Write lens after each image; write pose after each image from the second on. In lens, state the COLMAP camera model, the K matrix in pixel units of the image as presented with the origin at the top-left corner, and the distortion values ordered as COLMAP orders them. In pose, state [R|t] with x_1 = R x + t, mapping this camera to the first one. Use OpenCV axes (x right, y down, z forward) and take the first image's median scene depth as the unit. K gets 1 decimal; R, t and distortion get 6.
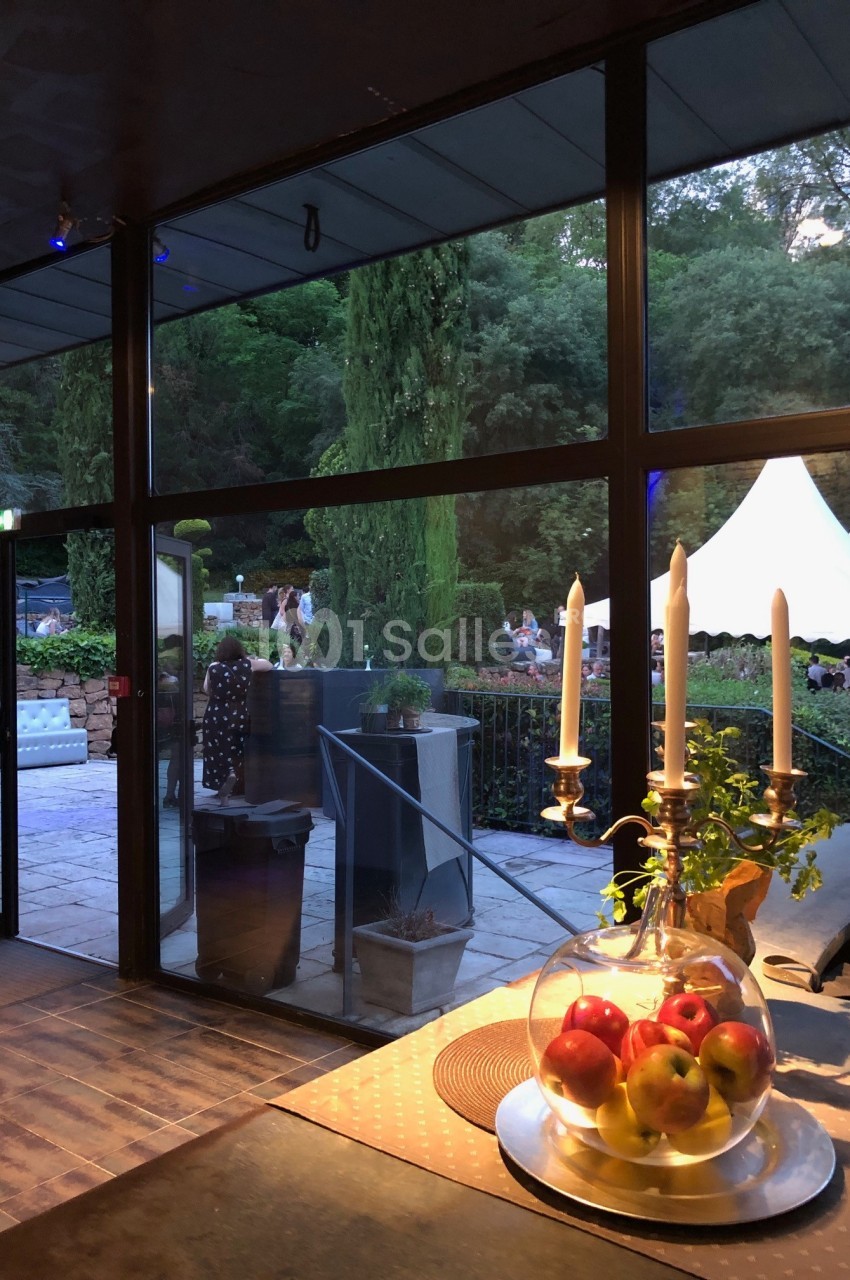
lens RADIAL K [[1065.5, 0, 428.7], [0, 1065.5, 643.7], [0, 0, 1]] dist [0.012044, -0.001762]
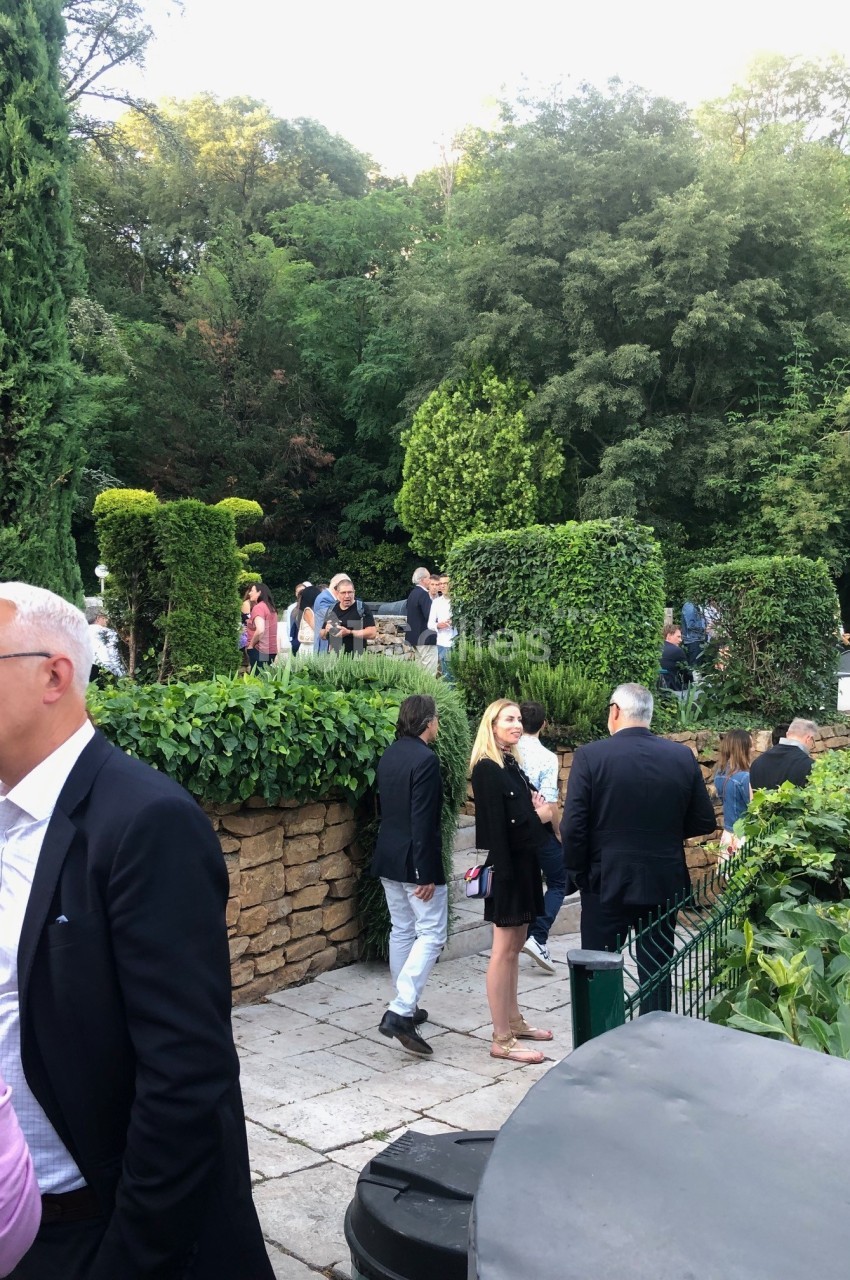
lens RADIAL K [[1065.5, 0, 428.7], [0, 1065.5, 643.7], [0, 0, 1]] dist [0.012044, -0.001762]
pose [[0.998187, -0.025306, -0.054618, -0.065618], [0.023712, 0.999279, -0.029650, -0.003888], [0.055329, 0.028301, 0.998067, 0.338291]]
